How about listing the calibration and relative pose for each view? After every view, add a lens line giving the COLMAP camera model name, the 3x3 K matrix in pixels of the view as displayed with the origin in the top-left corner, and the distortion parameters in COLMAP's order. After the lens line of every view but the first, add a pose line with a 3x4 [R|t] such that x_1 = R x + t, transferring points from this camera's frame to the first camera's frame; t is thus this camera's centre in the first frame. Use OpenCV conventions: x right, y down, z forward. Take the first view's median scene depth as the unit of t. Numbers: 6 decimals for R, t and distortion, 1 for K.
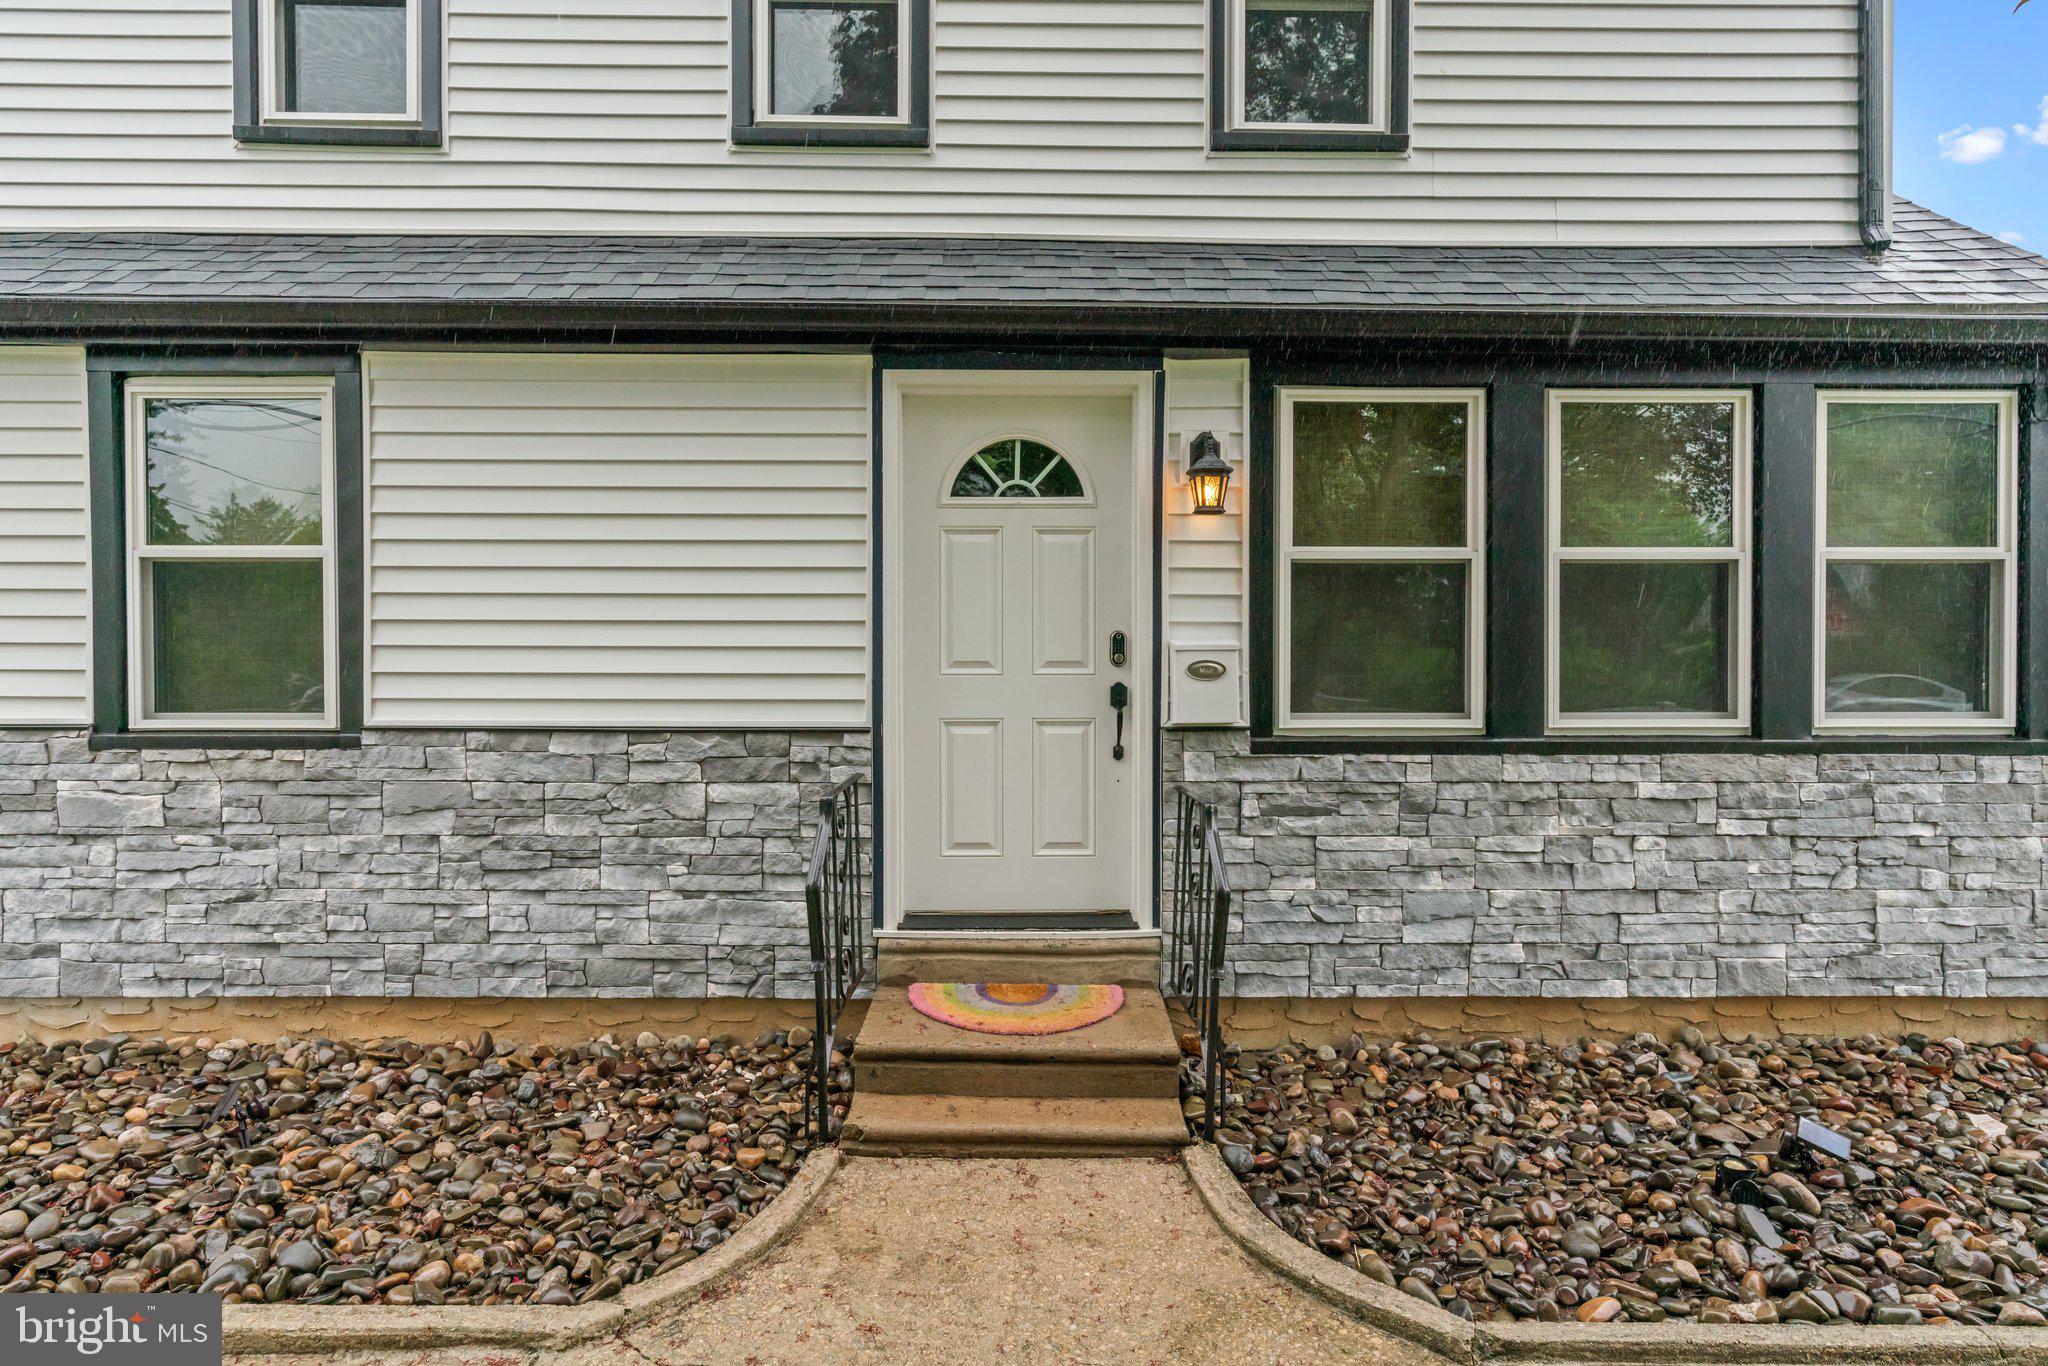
lens RADIAL K [[1202.4, 0, 1024.1], [0, 1202.4, 648.7], [0, 0, 1]] dist [-0.004322, -0.000527]
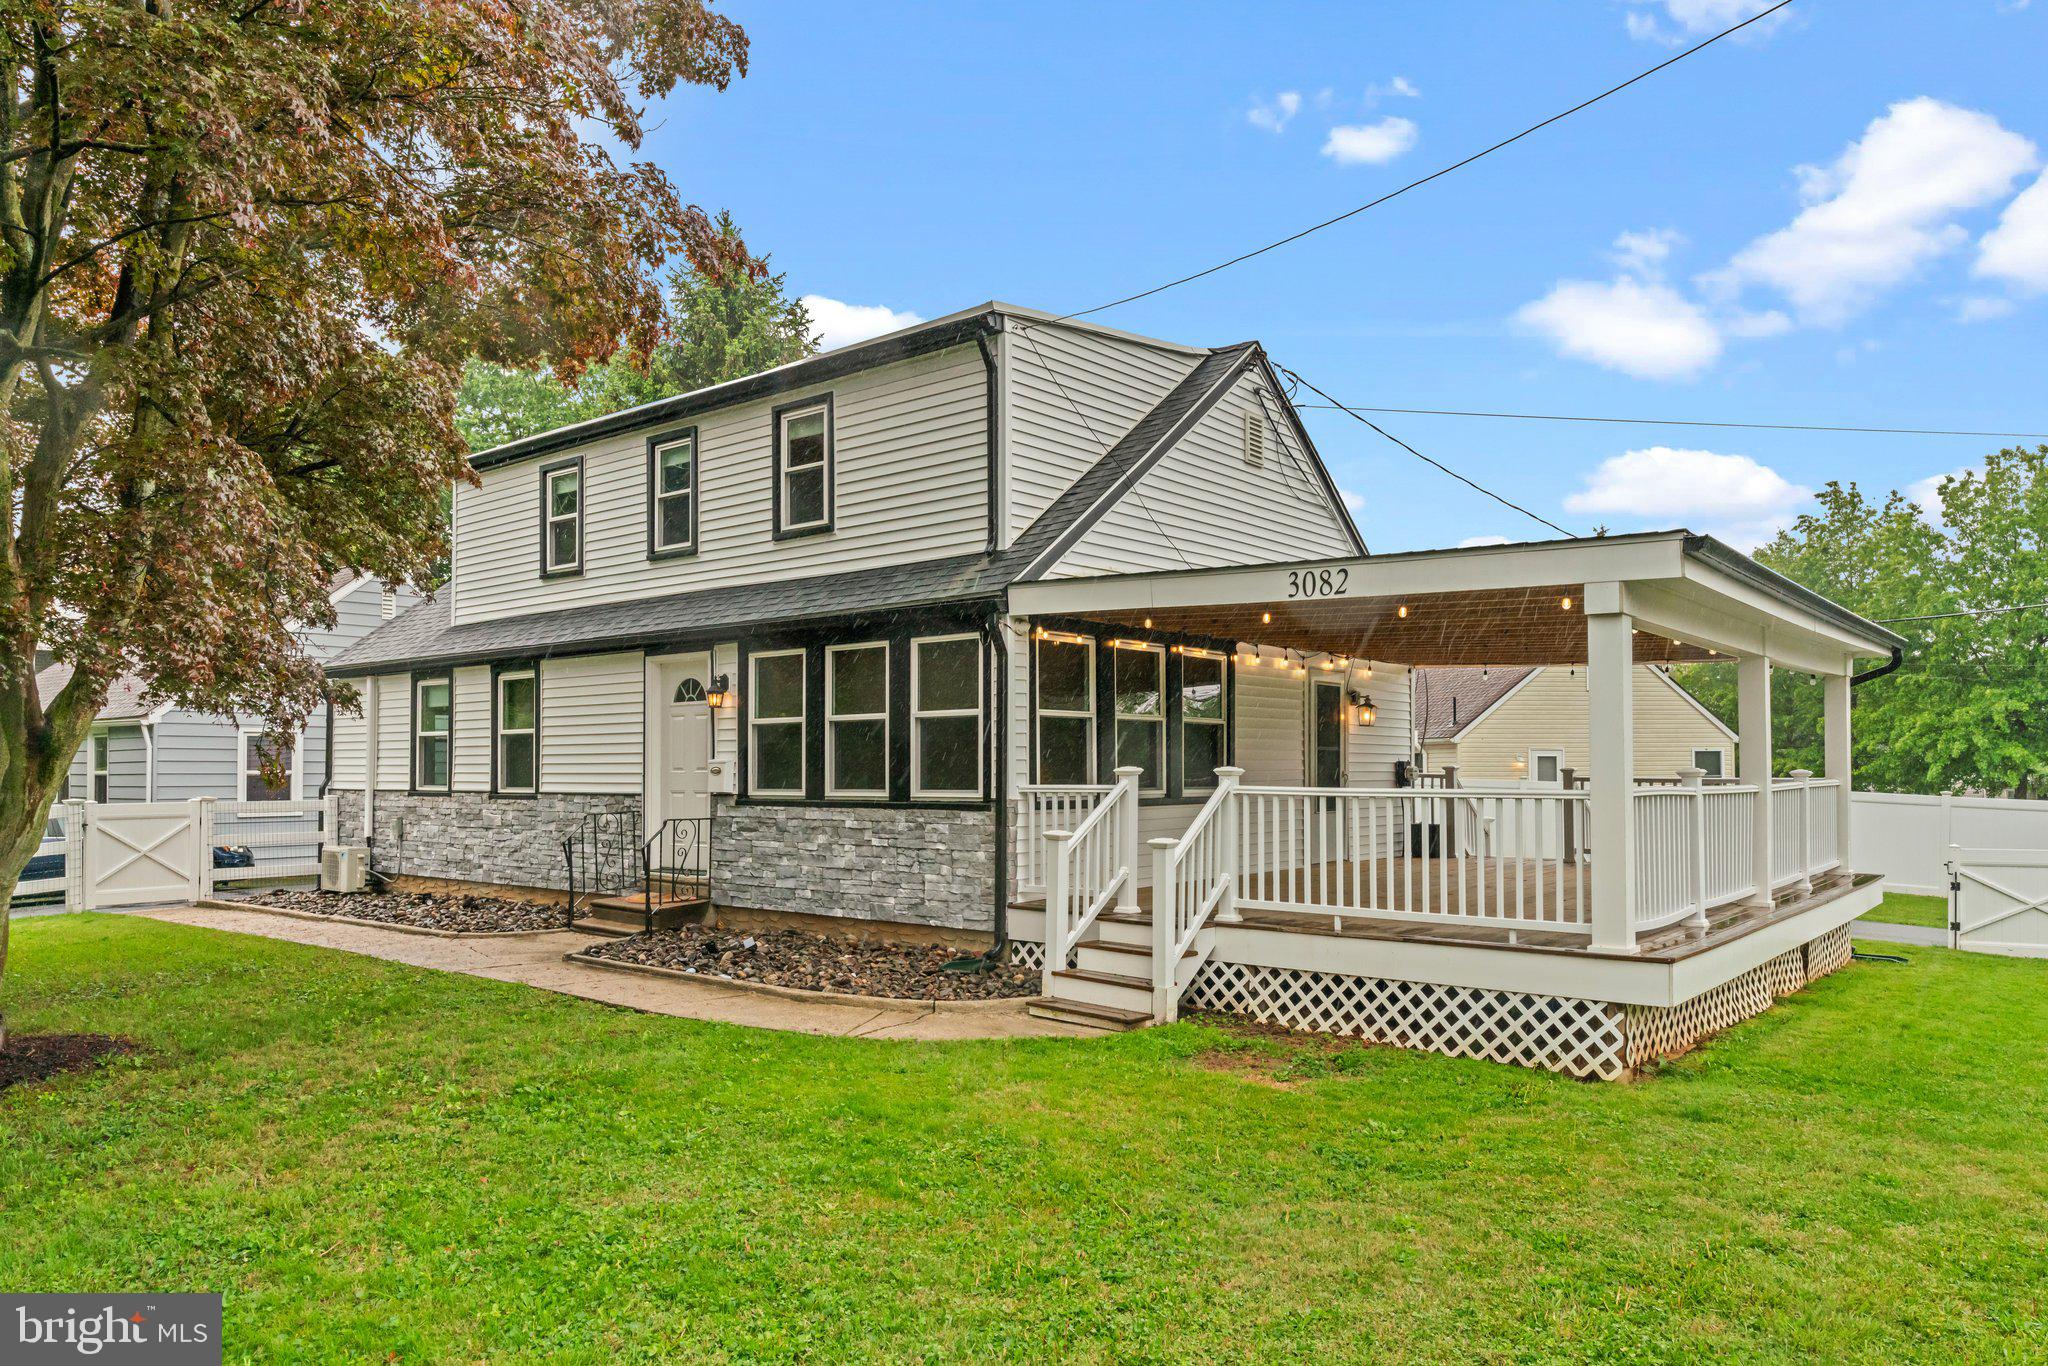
lens RADIAL K [[1395.7, 0, 1026.9], [0, 1395.7, 743.2], [0, 0, 1]] dist [0.001556, -0.001729]
pose [[0.756483, -0.017963, -0.653767, 2.452933], [0.001614, 0.999671, -0.025600, 0.035145], [0.654012, 0.018311, 0.756263, -0.737365]]
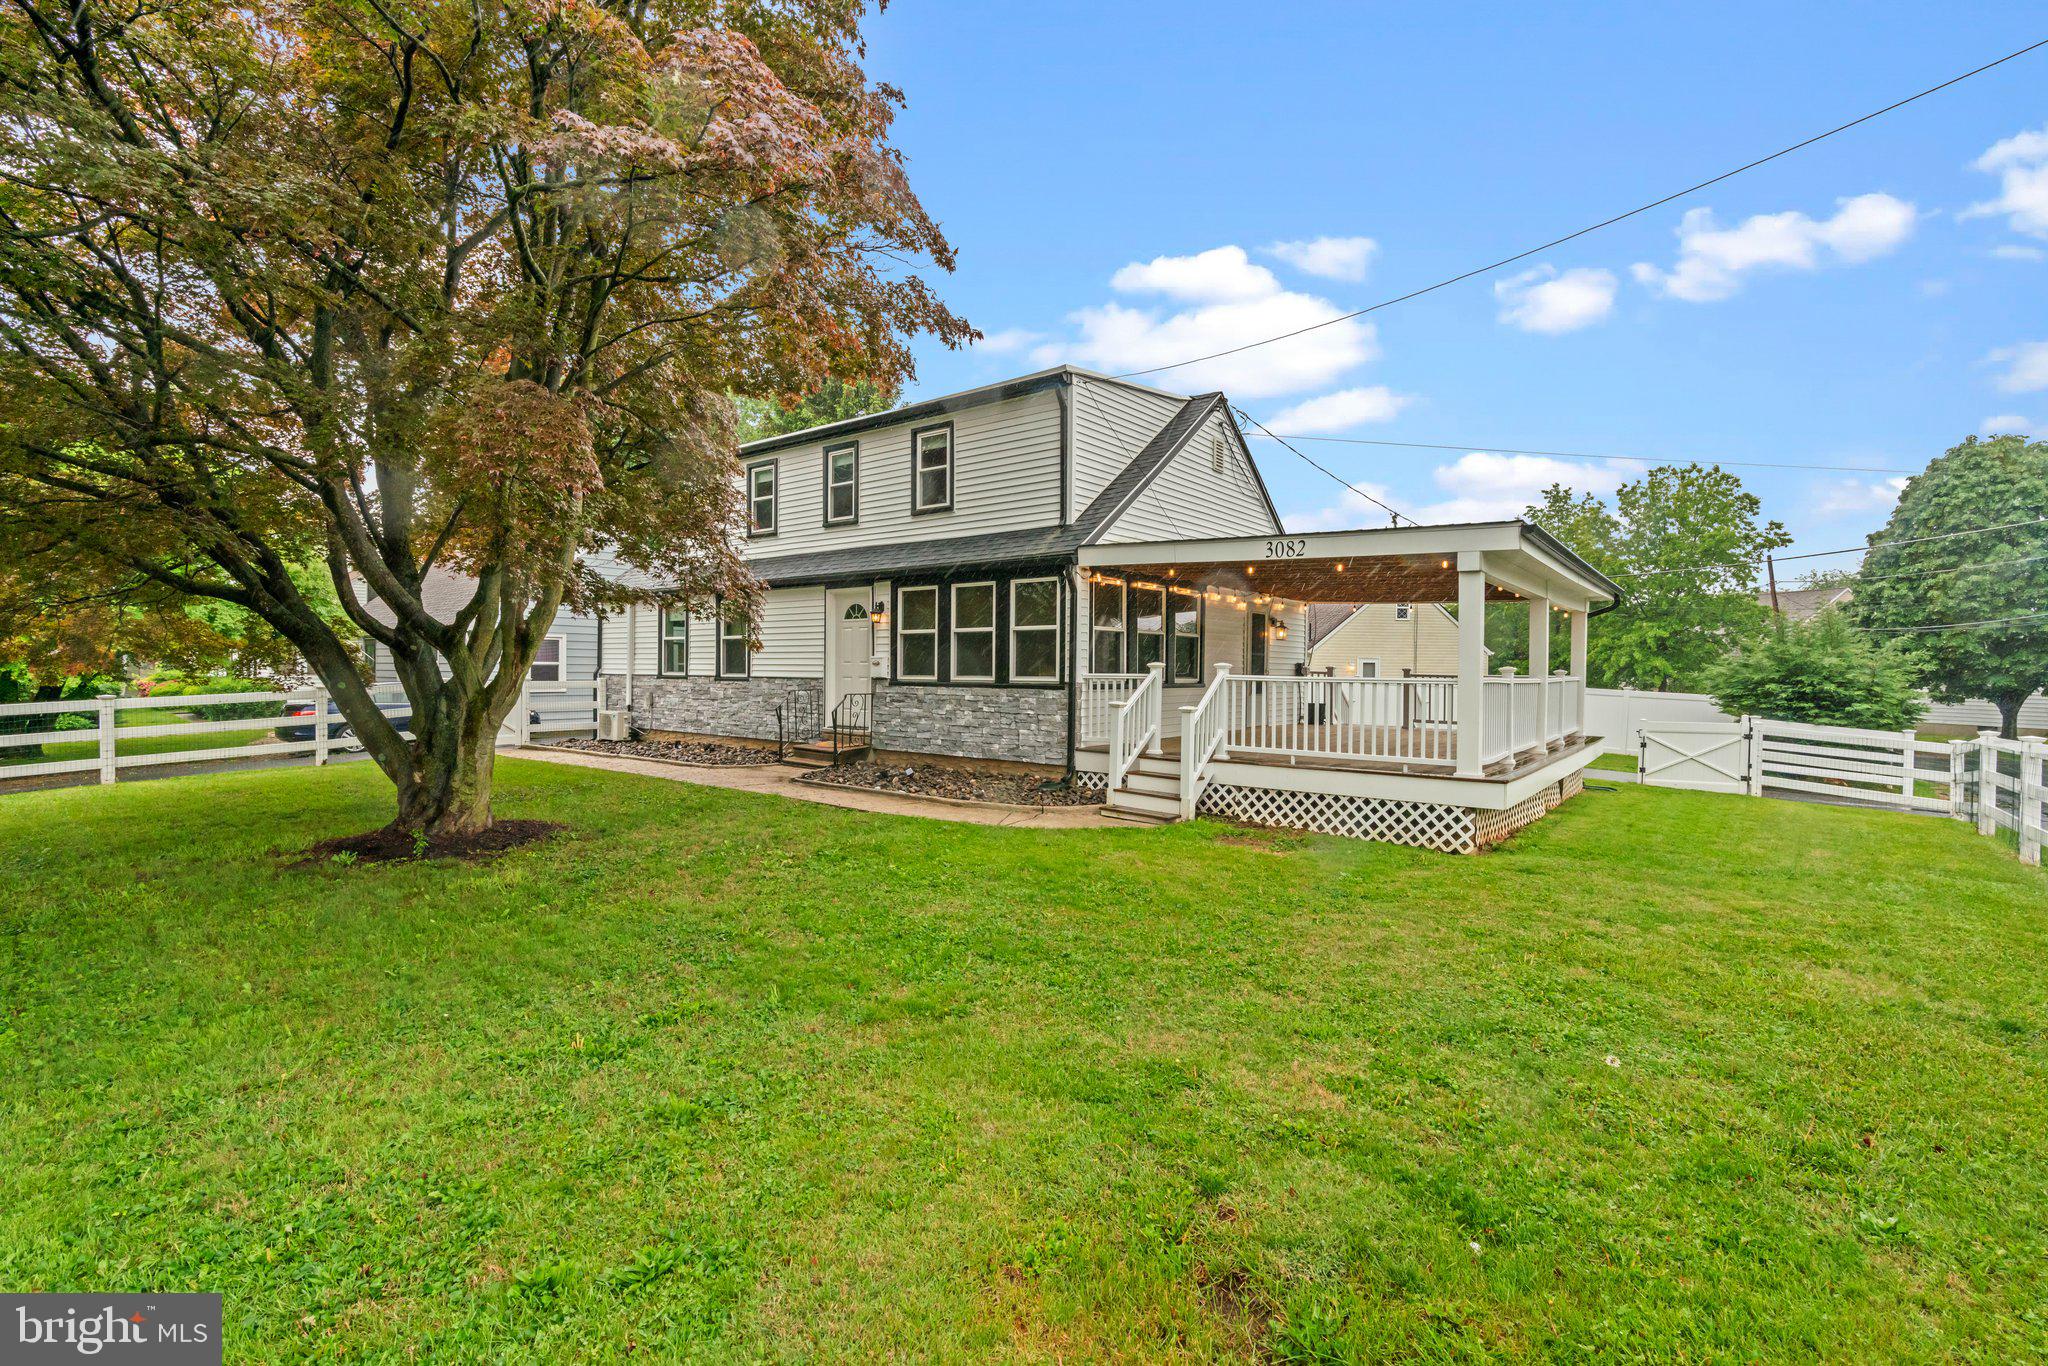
lens RADIAL K [[937.1, 0, 1024.0], [0, 937.1, 683.0], [0, 0, 1]] dist [-0.015275, 0.000210]
pose [[0.771882, 0.011730, -0.635658, 2.374794], [-0.008878, 0.999931, 0.007672, 0.052611], [0.635704, -0.000278, 0.771933, -0.998704]]
